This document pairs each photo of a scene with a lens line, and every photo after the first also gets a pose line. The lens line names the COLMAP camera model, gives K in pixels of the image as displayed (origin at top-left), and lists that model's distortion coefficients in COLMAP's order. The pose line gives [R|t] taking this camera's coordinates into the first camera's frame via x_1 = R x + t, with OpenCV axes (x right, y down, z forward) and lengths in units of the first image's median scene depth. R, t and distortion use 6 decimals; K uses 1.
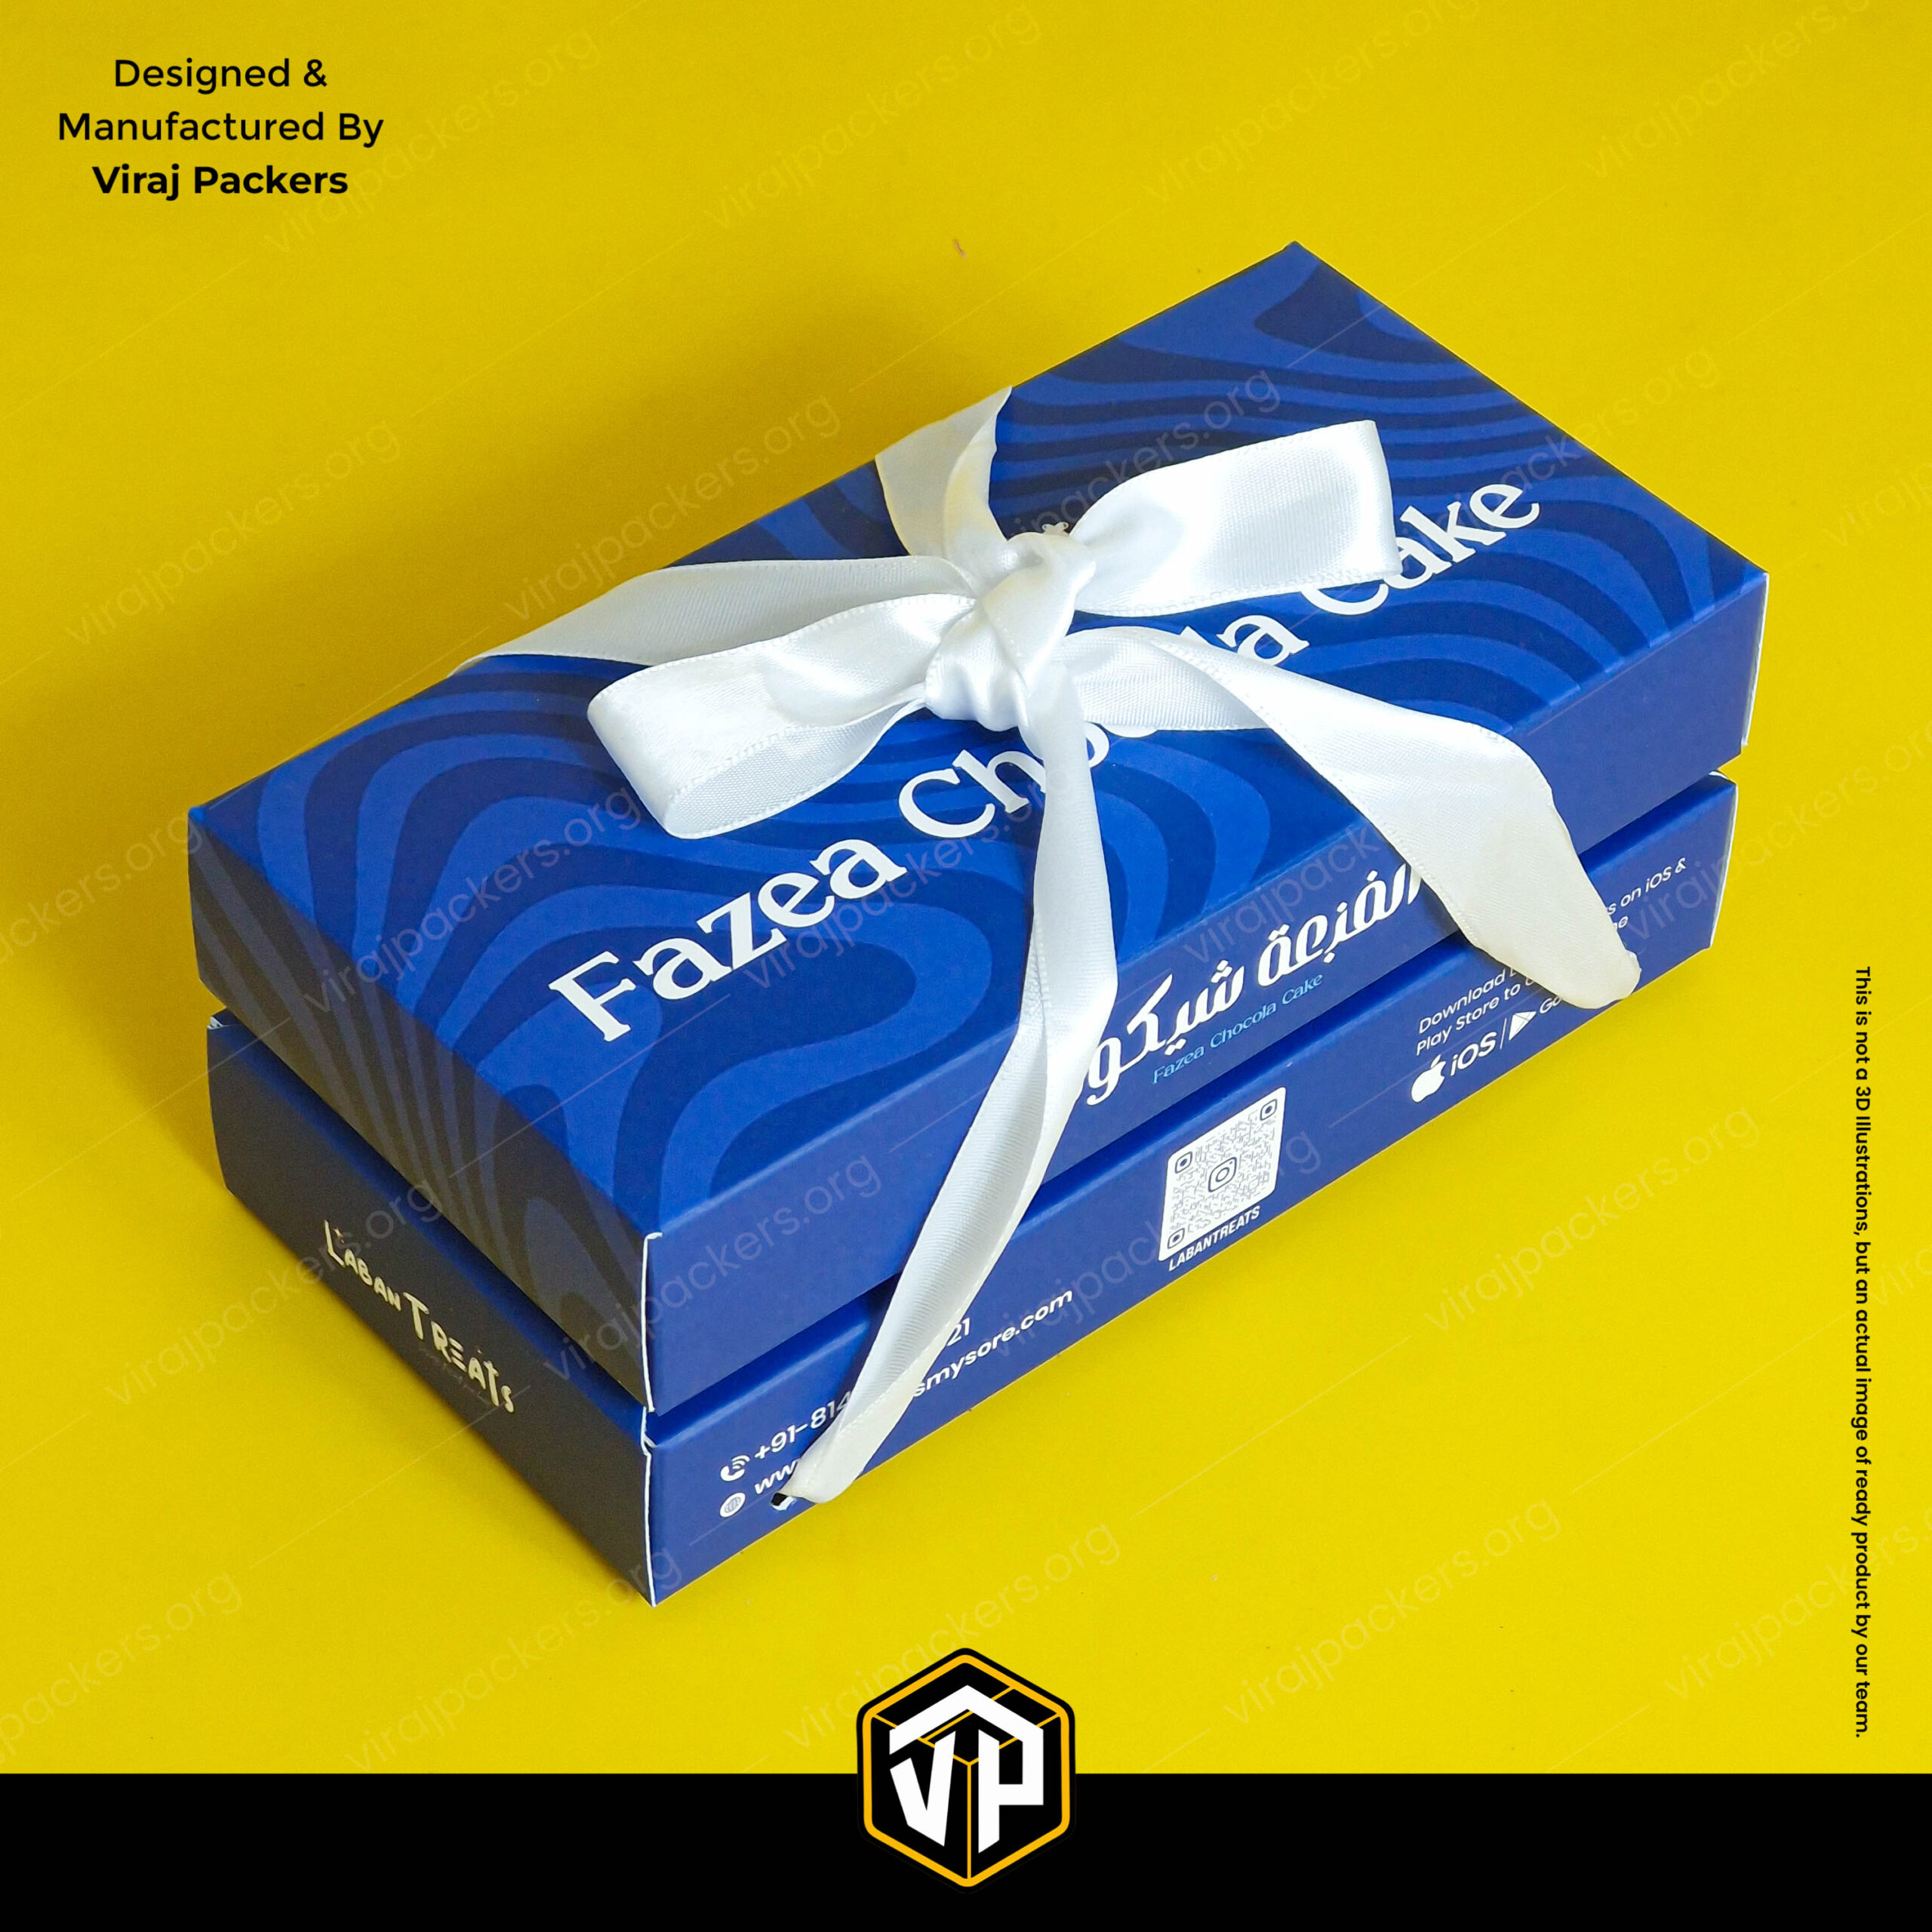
lens RADIAL K [[5603.3, 0, 981.3], [0, 5603.3, 950.7], [0, 0, 1]] dist [-0.140187, 0.000000]
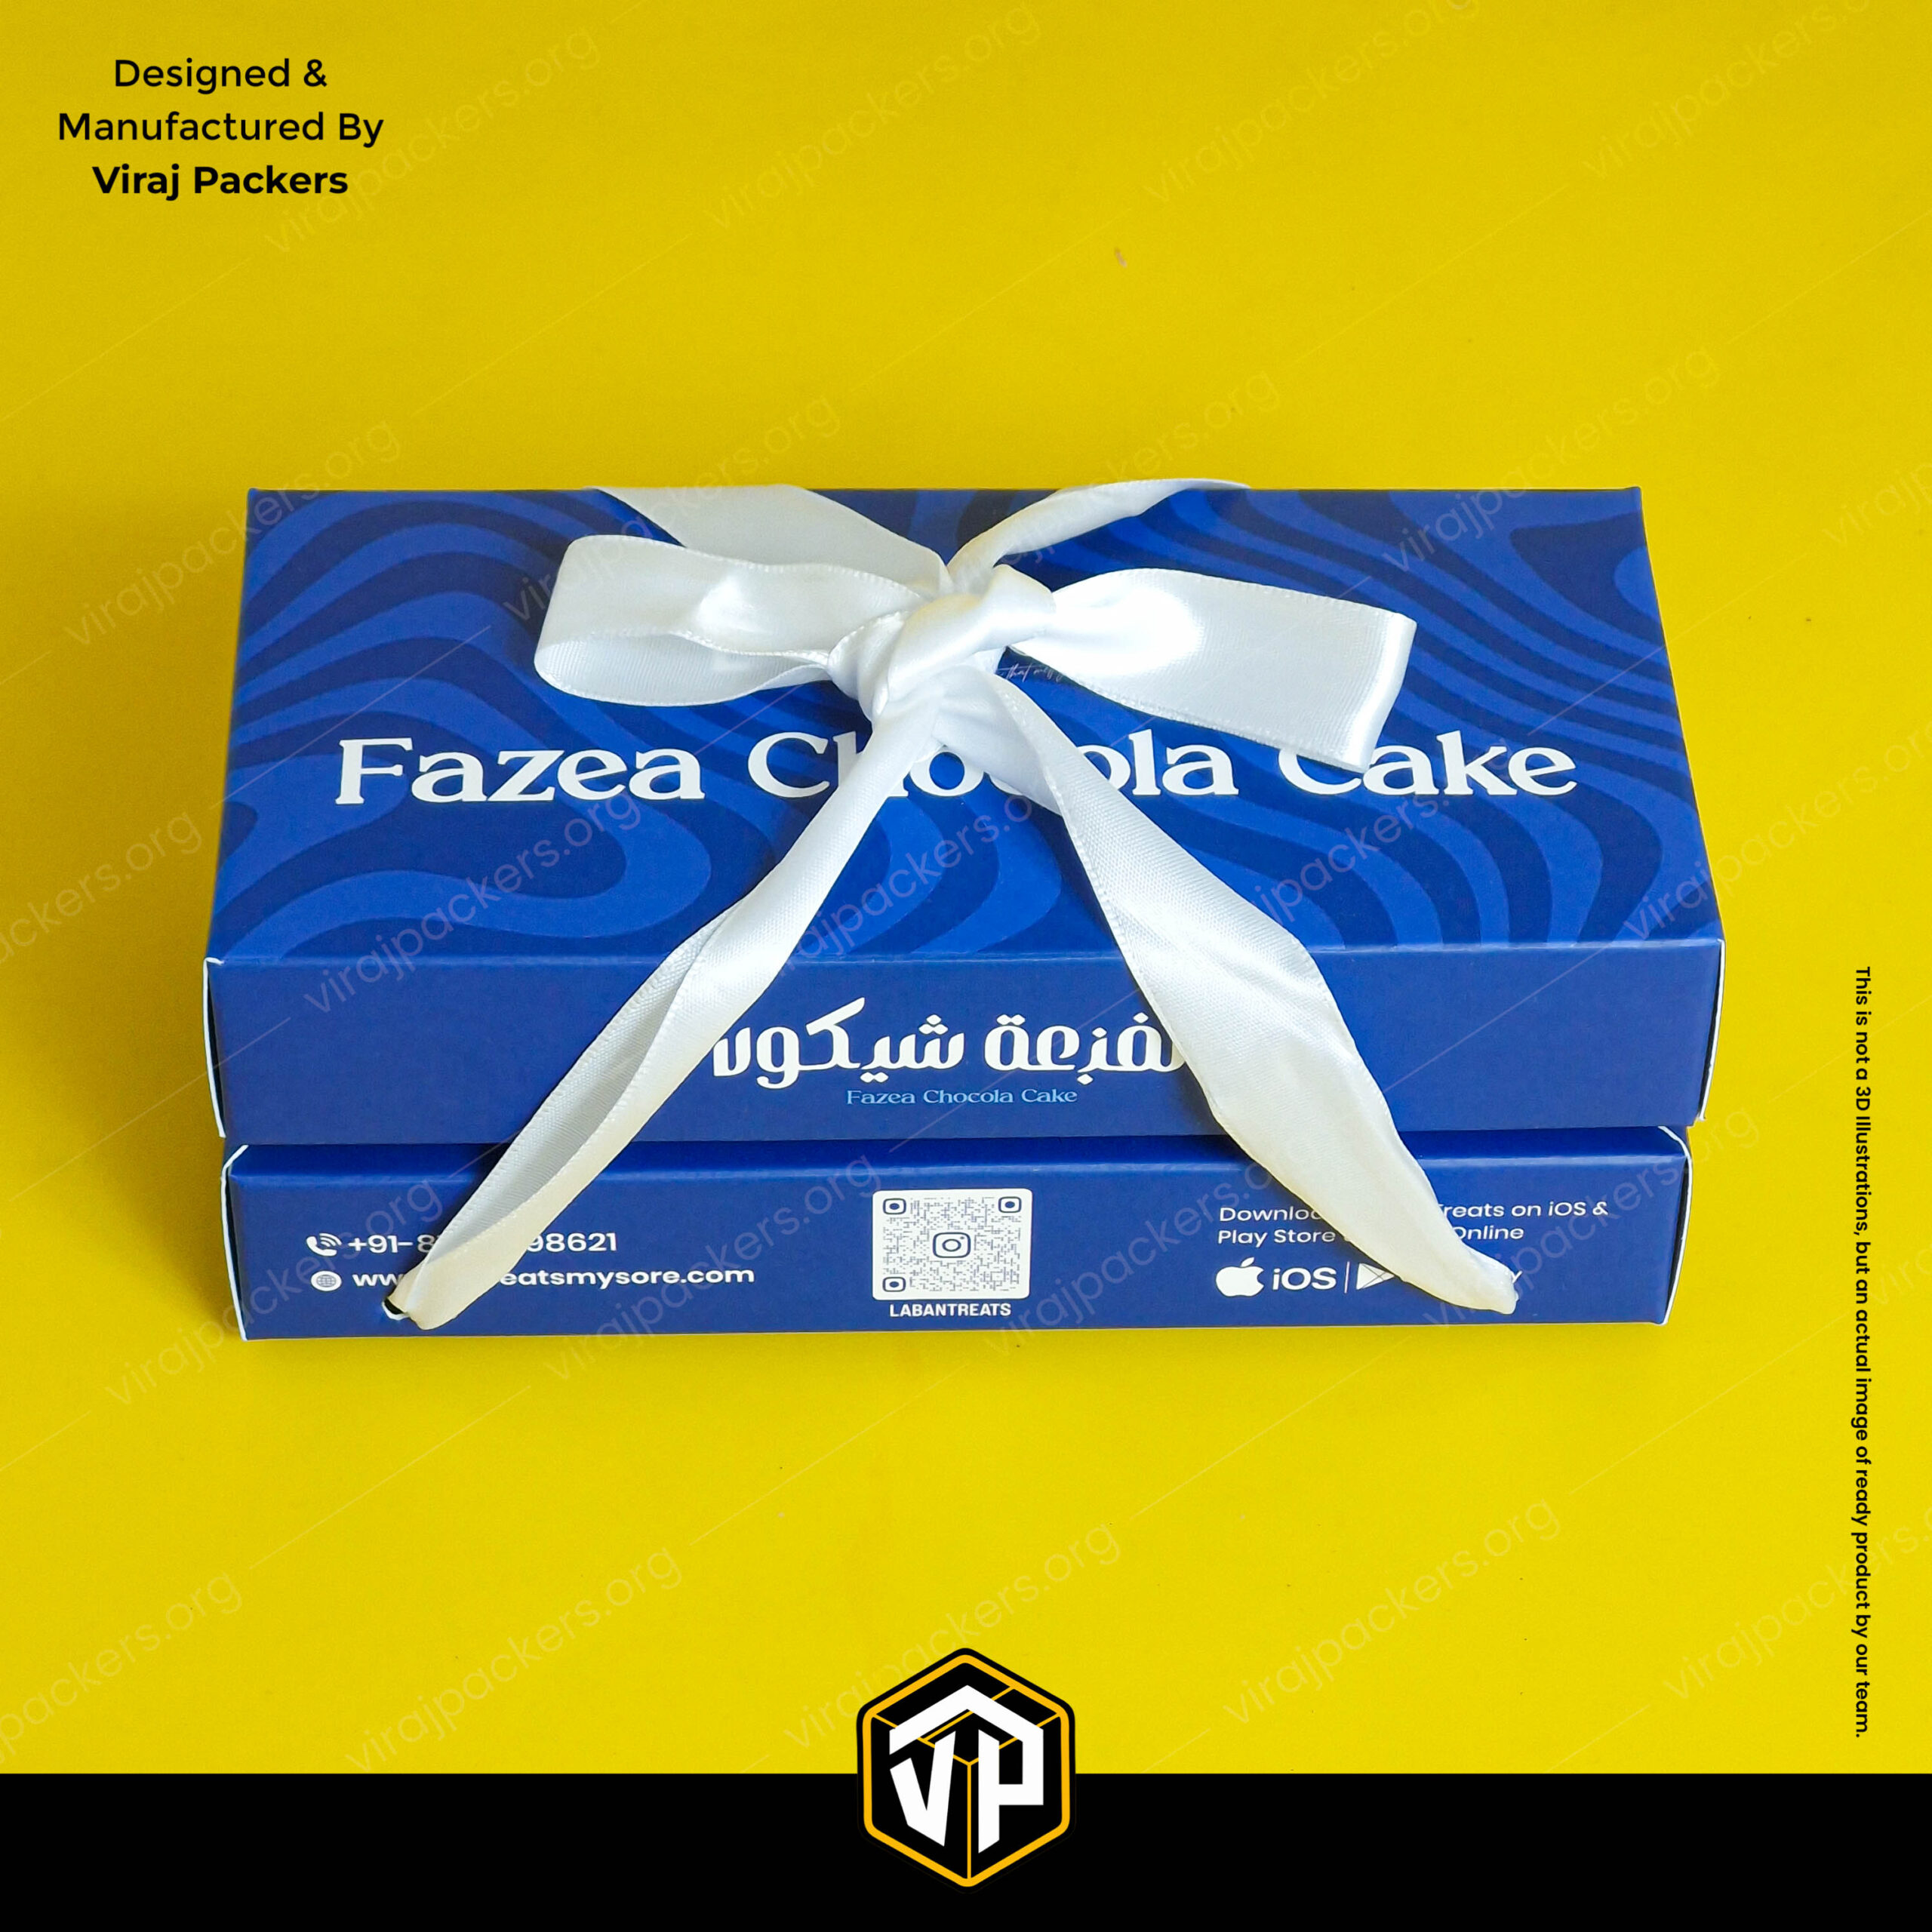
lens RADIAL K [[5603.3, 0, 968.1], [0, 5603.3, 967.6], [0, 0, 1]] dist [-0.140187, 0.000000]
pose [[0.784895, 0.414701, -0.460394, 0.499050], [-0.435397, 0.897786, 0.066403, -0.073963], [0.440873, 0.148335, 0.885228, 0.118062]]
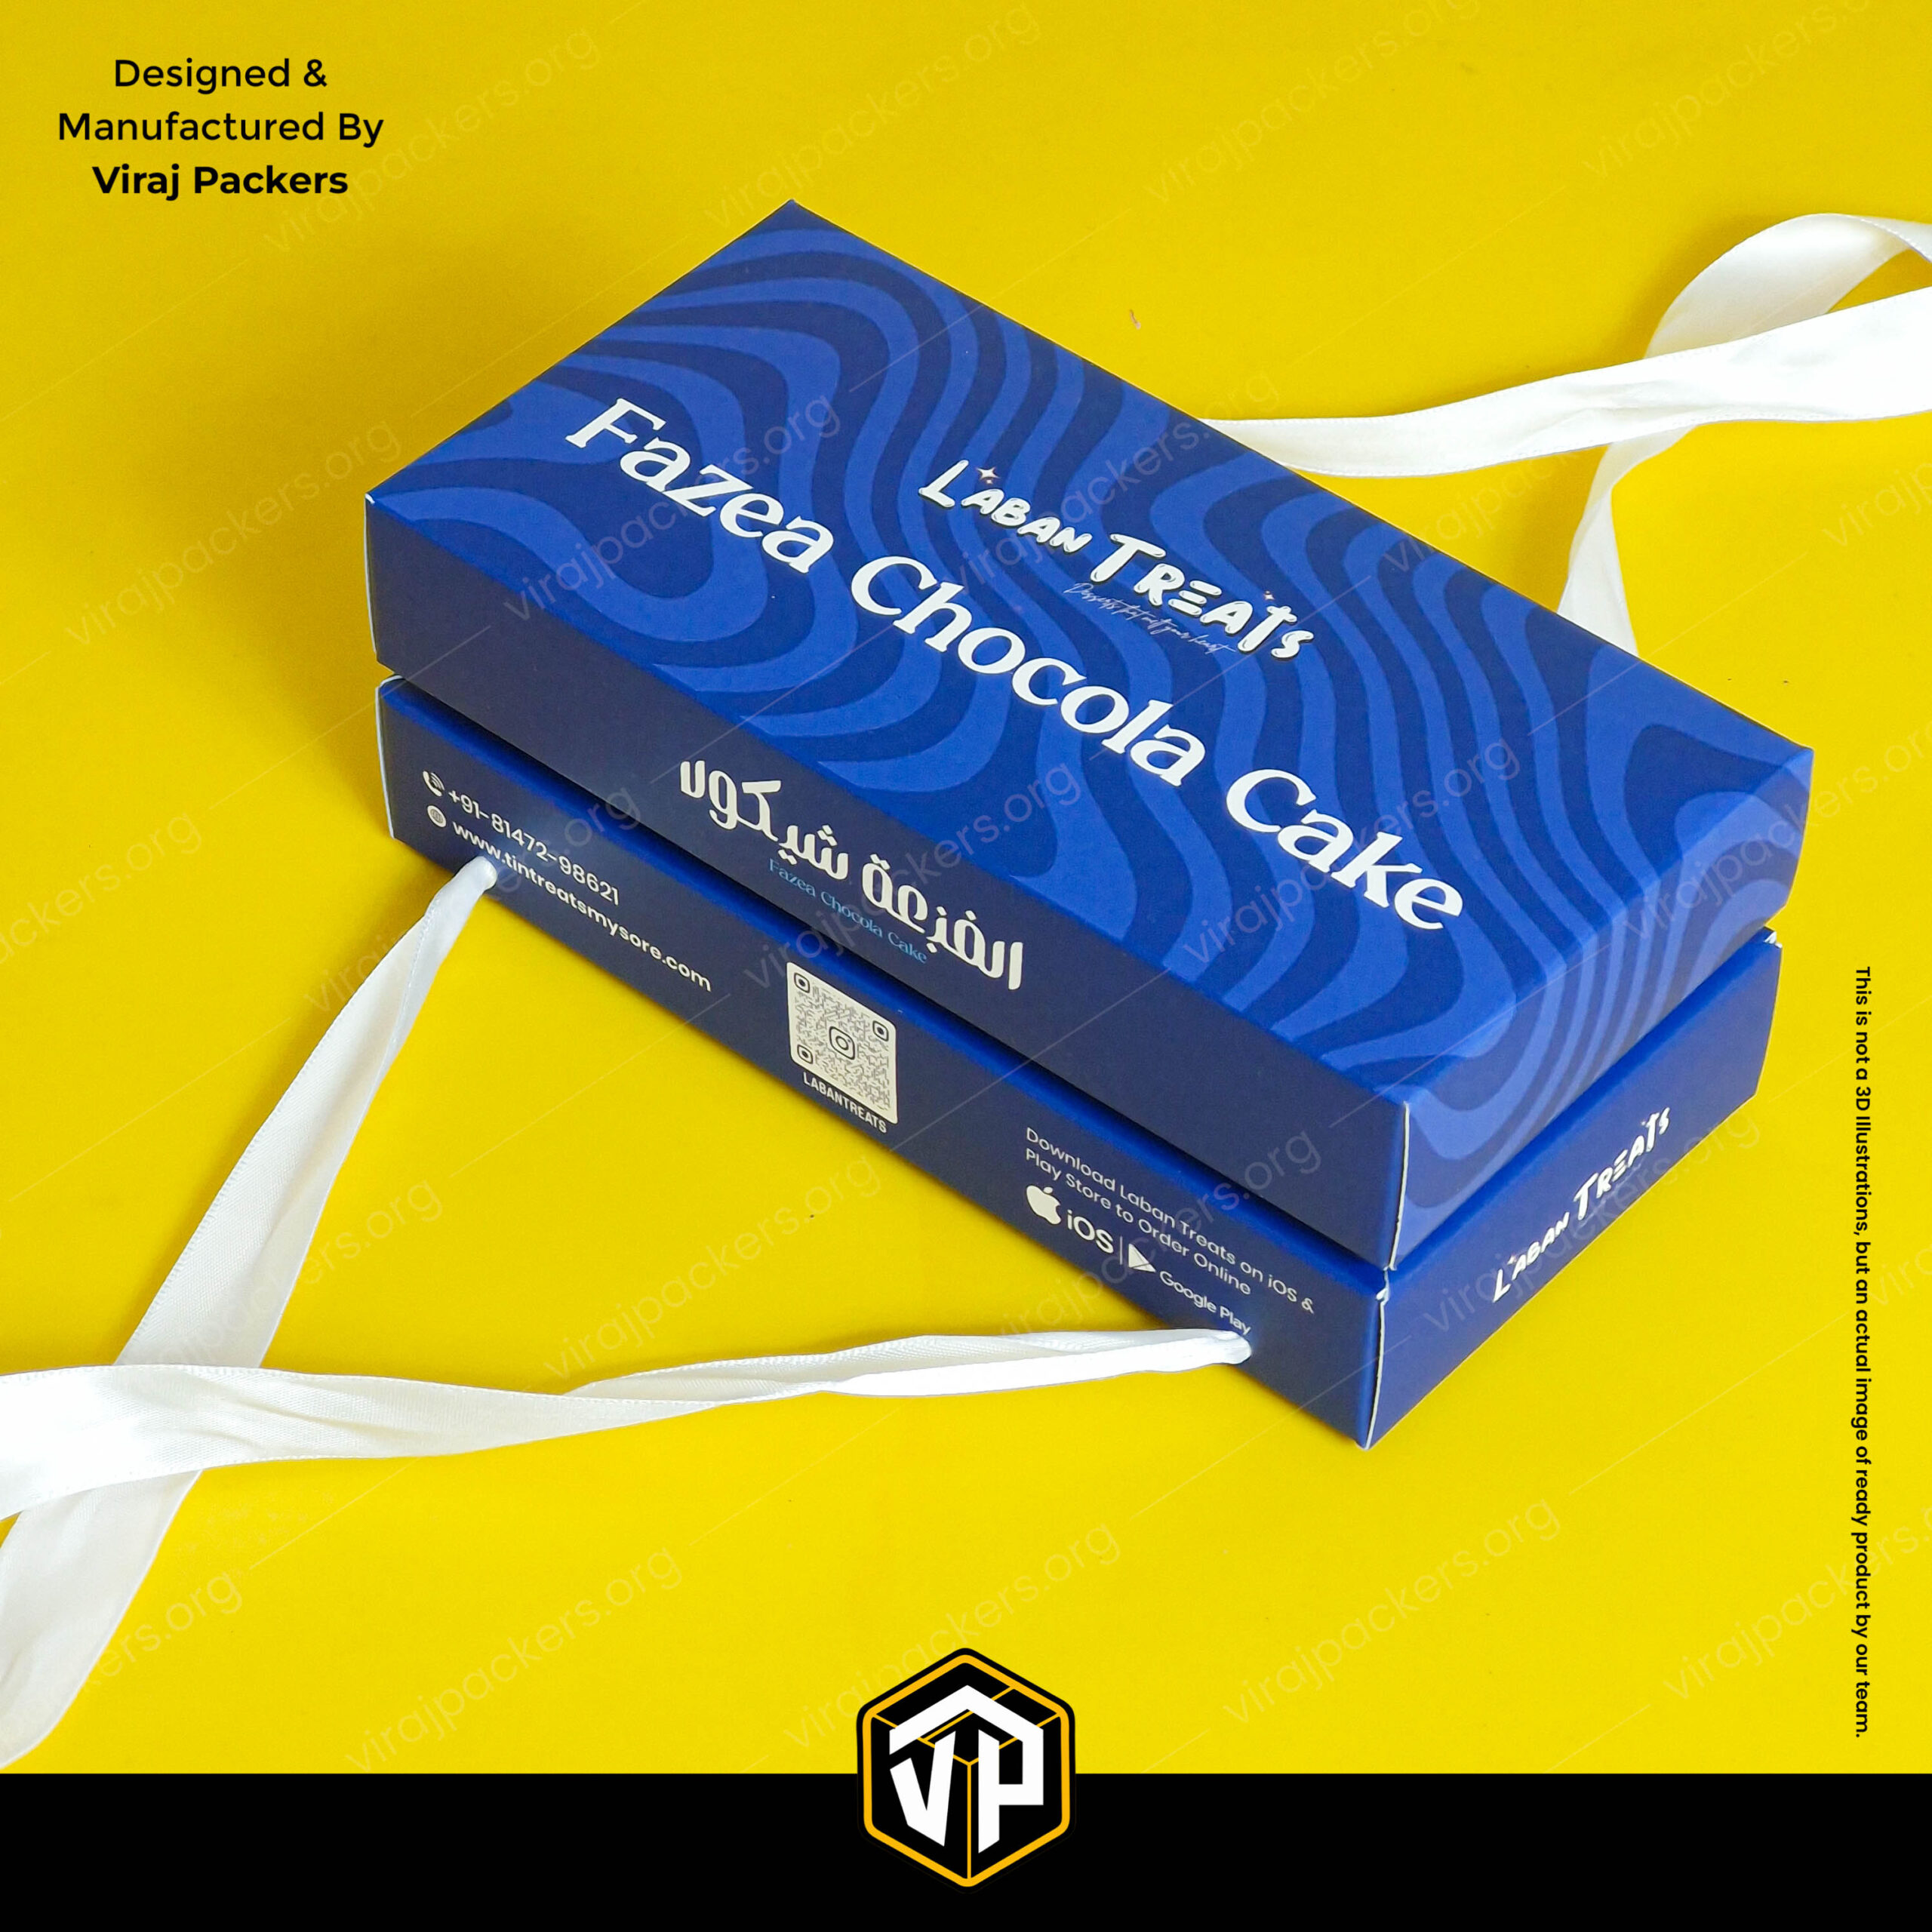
lens RADIAL K [[5603.3, 0, 959.2], [0, 5603.3, 960.5], [0, 0, 1]] dist [-0.140187, 0.000000]
pose [[0.166734, 0.676690, -0.717140, 0.853625], [-0.701419, 0.592572, 0.396069, -0.436180], [0.692973, 0.436978, 0.573445, 0.390571]]
